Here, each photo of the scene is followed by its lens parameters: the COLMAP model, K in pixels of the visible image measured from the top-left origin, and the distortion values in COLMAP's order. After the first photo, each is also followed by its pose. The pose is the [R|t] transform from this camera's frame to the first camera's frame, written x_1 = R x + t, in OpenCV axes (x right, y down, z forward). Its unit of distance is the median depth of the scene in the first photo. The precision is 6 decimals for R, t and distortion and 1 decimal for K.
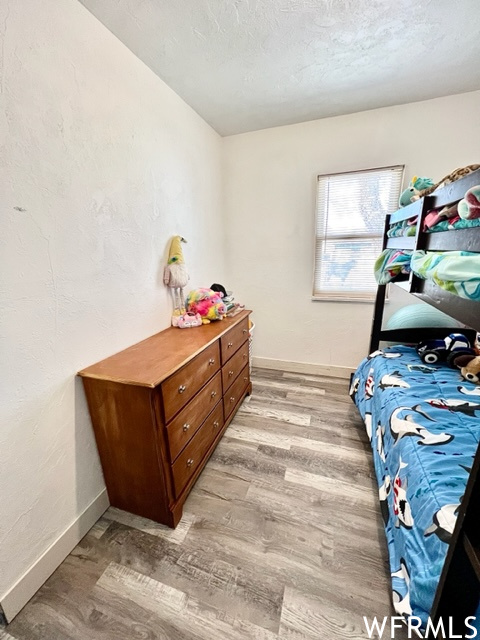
lens RADIAL K [[256.4, 0, 240.6], [0, 256.4, 318.6], [0, 0, 1]] dist [0.001040, -0.000185]
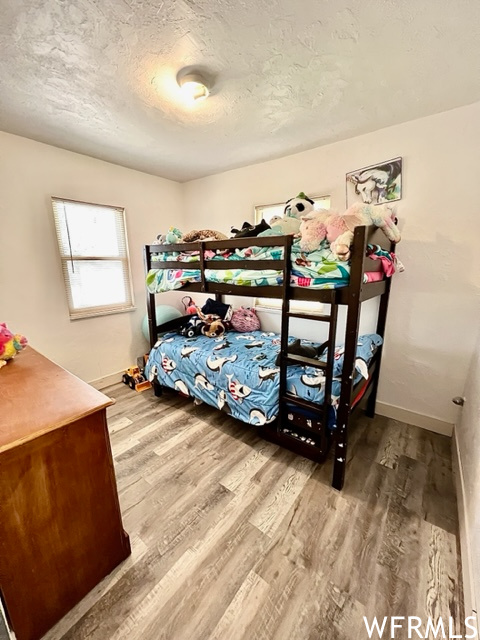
lens RADIAL K [[256.4, 0, 240.3], [0, 256.4, 322.1], [0, 0, 1]] dist [0.001040, -0.000185]
pose [[0.332656, -0.187705, 0.924179, -0.722336], [0.251290, 0.962202, 0.104976, -0.010942], [-0.908952, 0.197316, 0.367250, 0.088062]]
